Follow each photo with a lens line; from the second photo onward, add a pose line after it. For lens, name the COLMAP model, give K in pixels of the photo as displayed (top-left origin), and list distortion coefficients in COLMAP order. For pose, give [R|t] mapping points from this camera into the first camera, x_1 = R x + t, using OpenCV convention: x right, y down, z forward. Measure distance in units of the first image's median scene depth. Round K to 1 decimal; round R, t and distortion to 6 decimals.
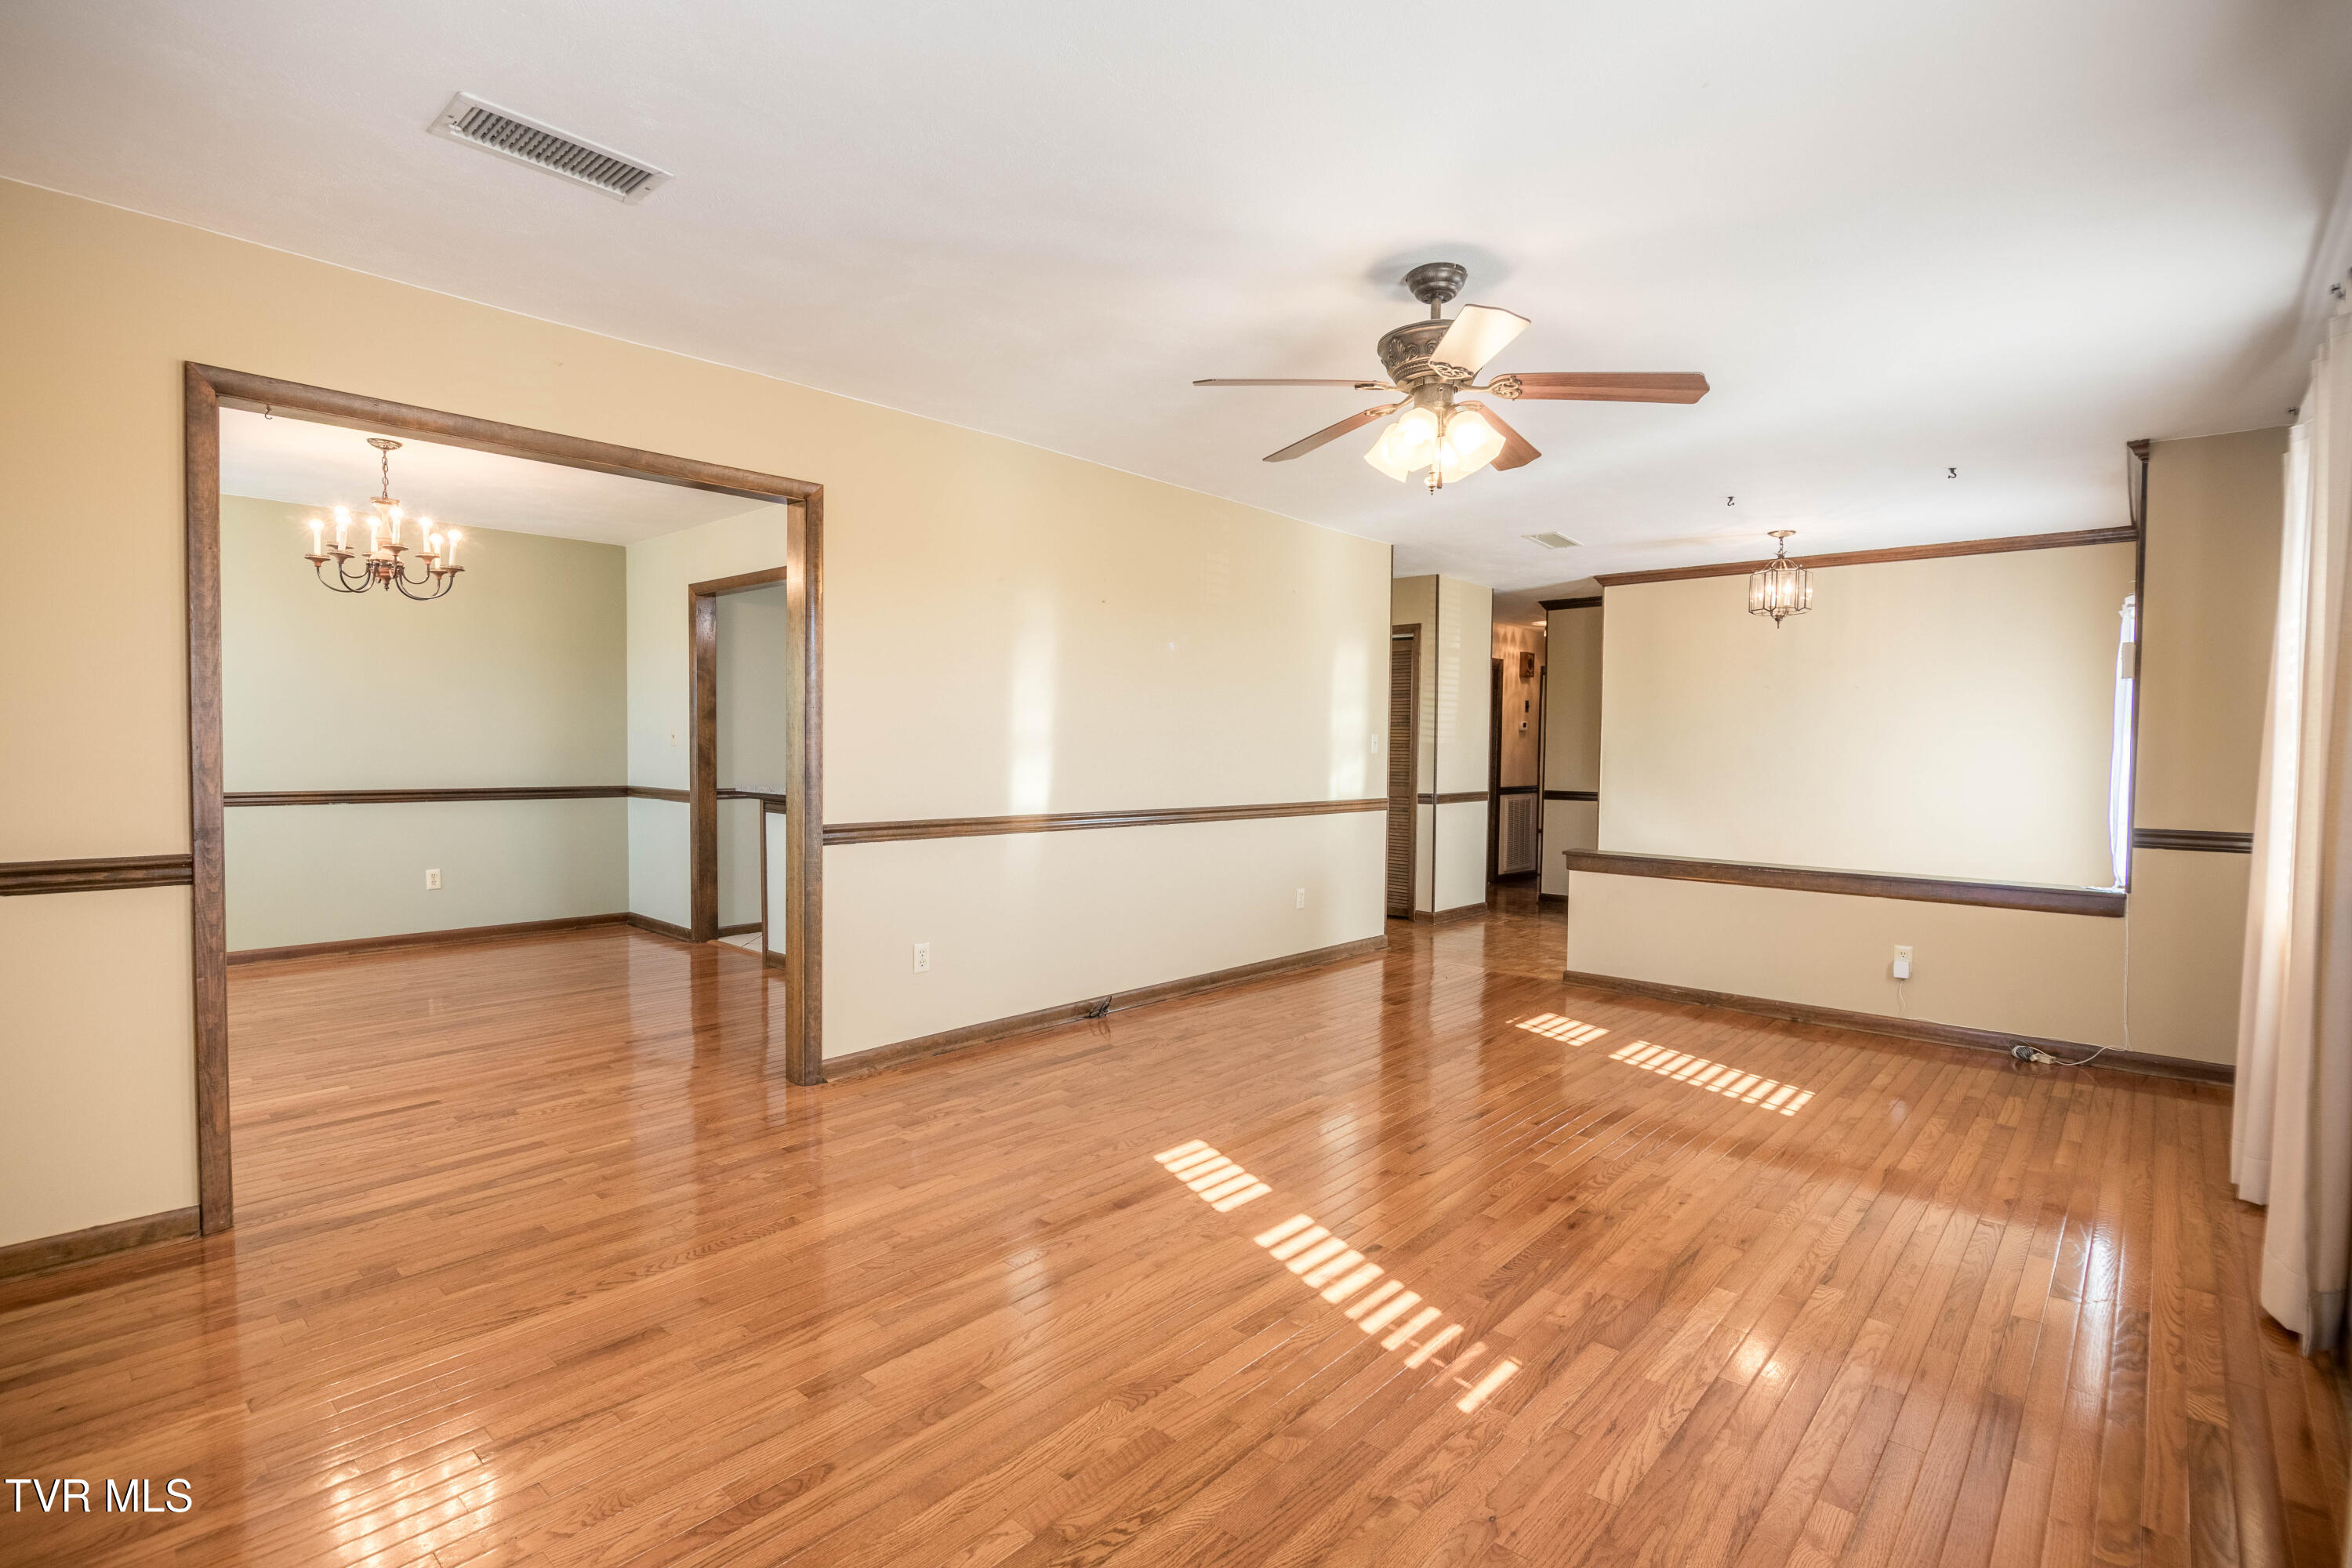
lens RADIAL K [[1100.8, 0, 1173.6], [0, 1100.8, 788.6], [0, 0, 1]] dist [-0.007930, -0.002504]
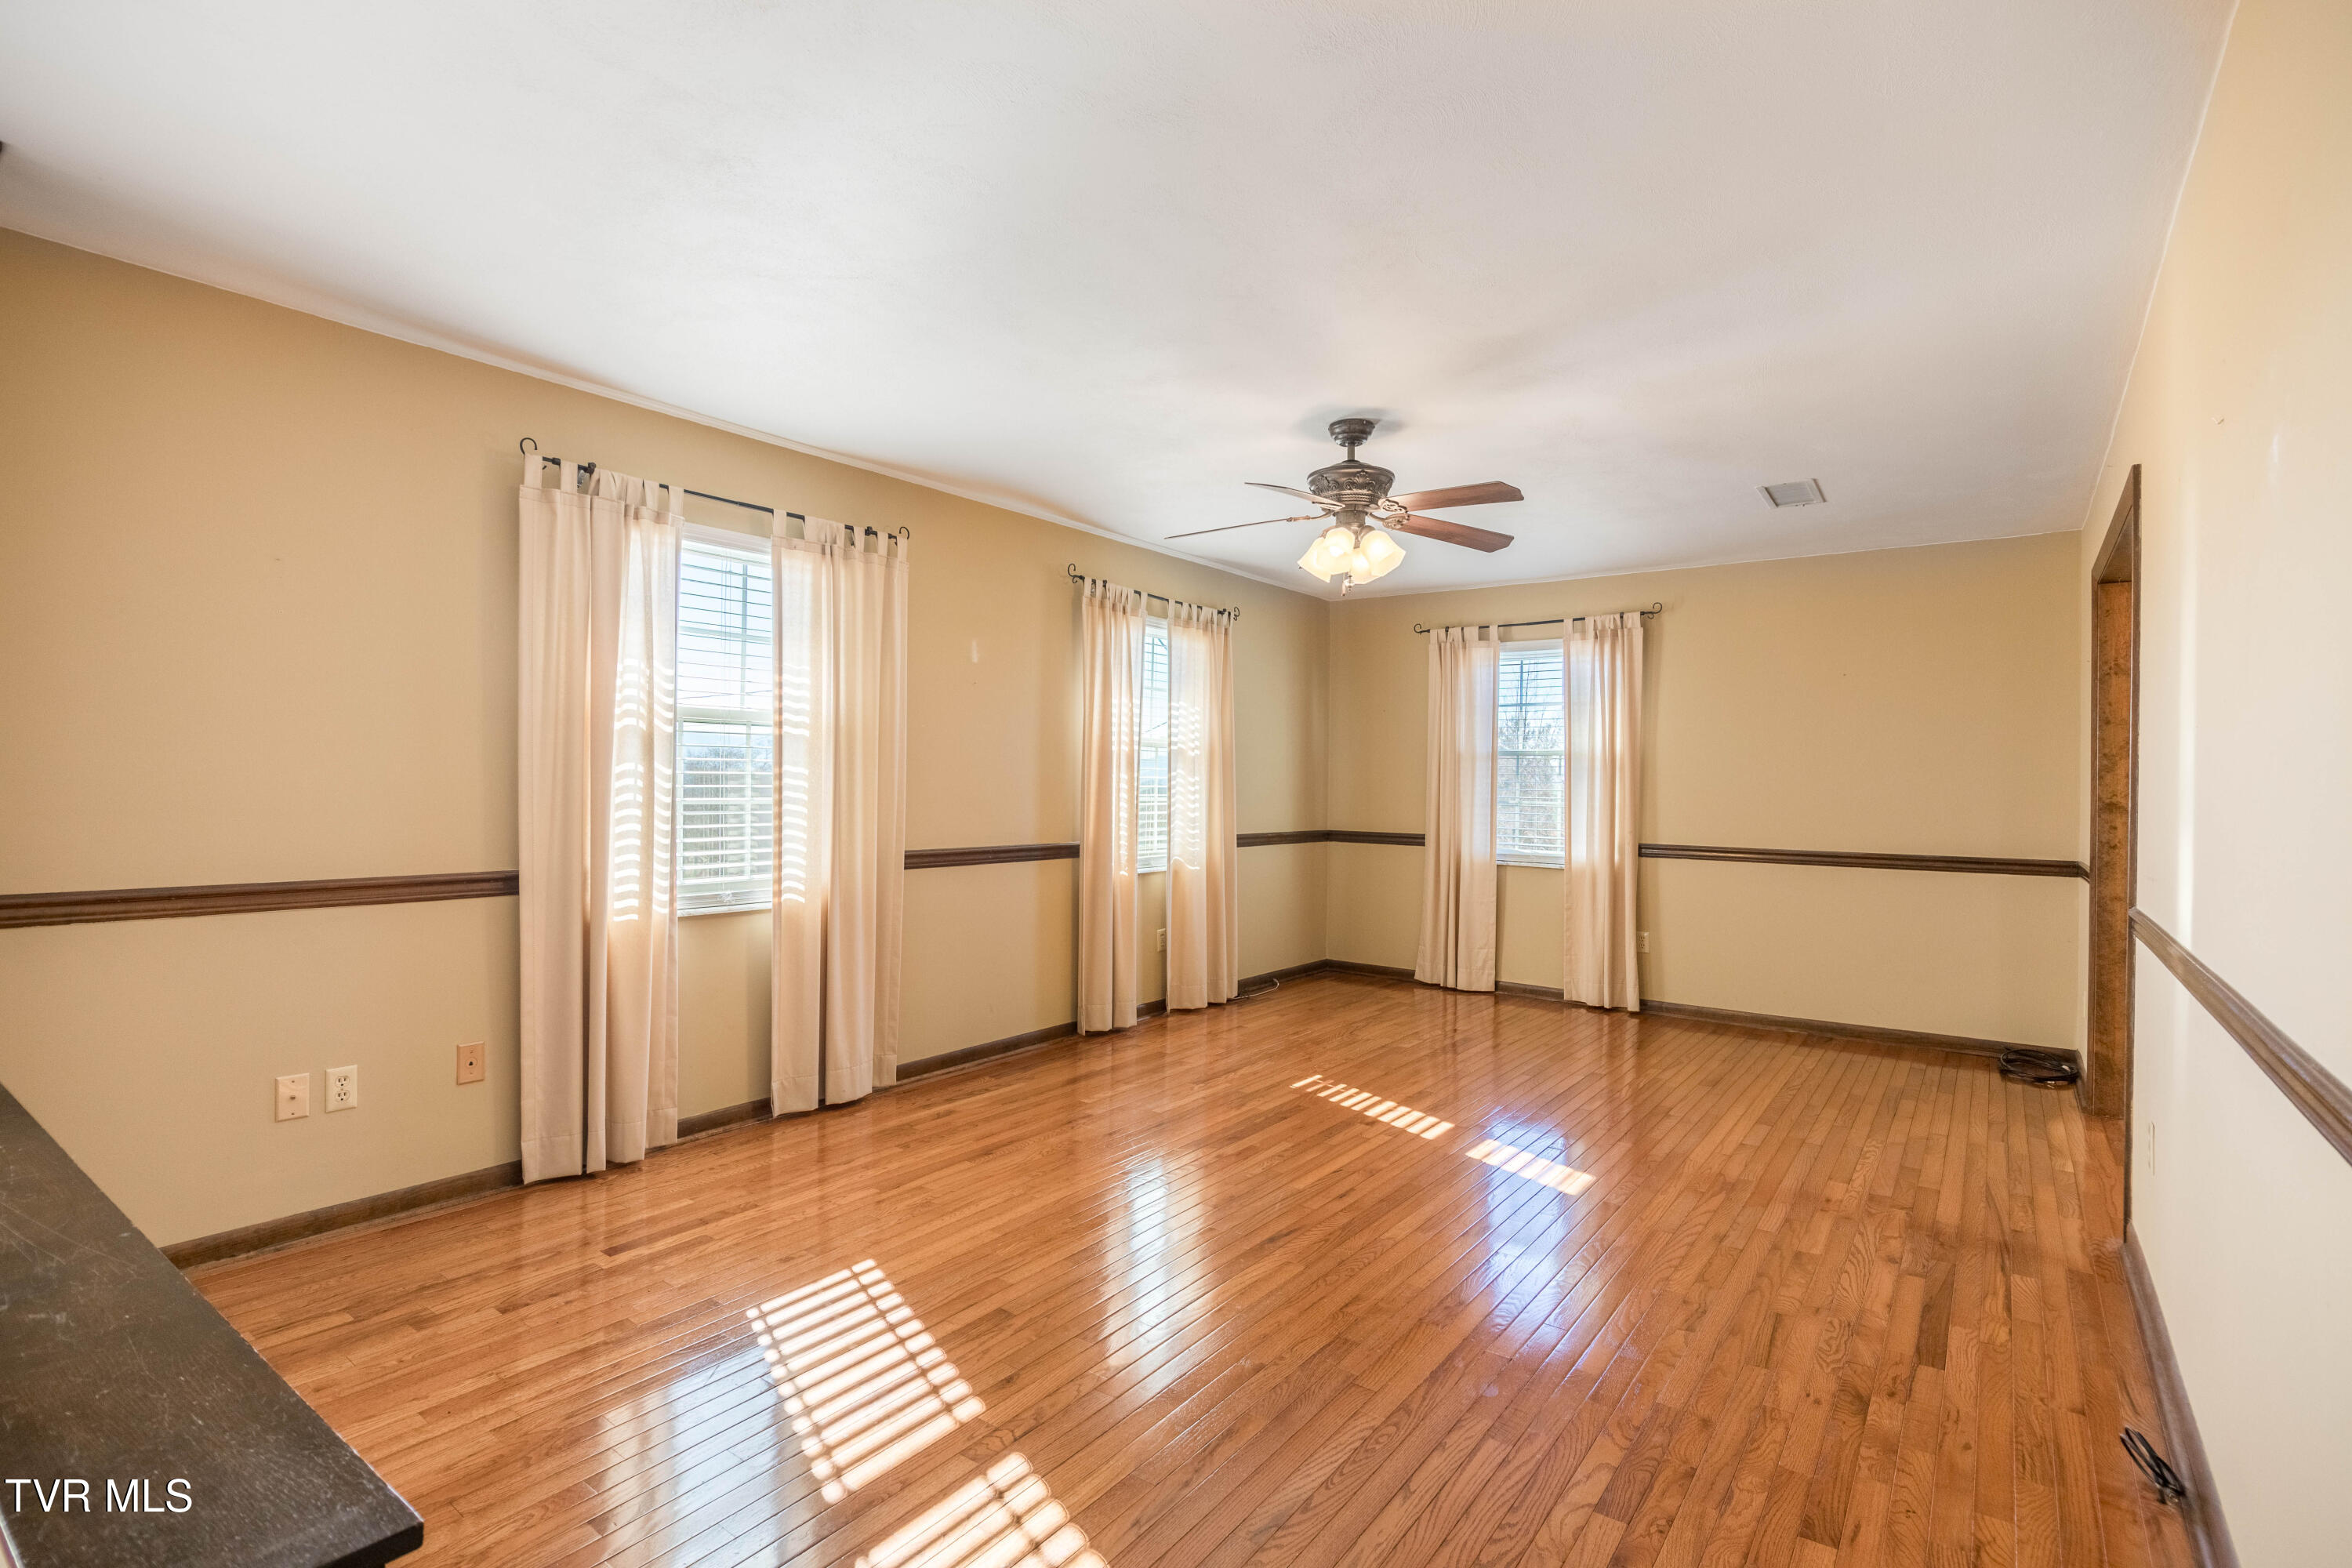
lens RADIAL K [[1100.8, 0, 1175.6], [0, 1100.8, 787.0], [0, 0, 1]] dist [-0.007930, -0.002504]
pose [[-0.994874, -0.020412, -0.099038, 0.597555], [-0.023942, 0.999115, 0.034587, -0.076849], [0.098245, 0.036781, -0.994482, 2.410215]]
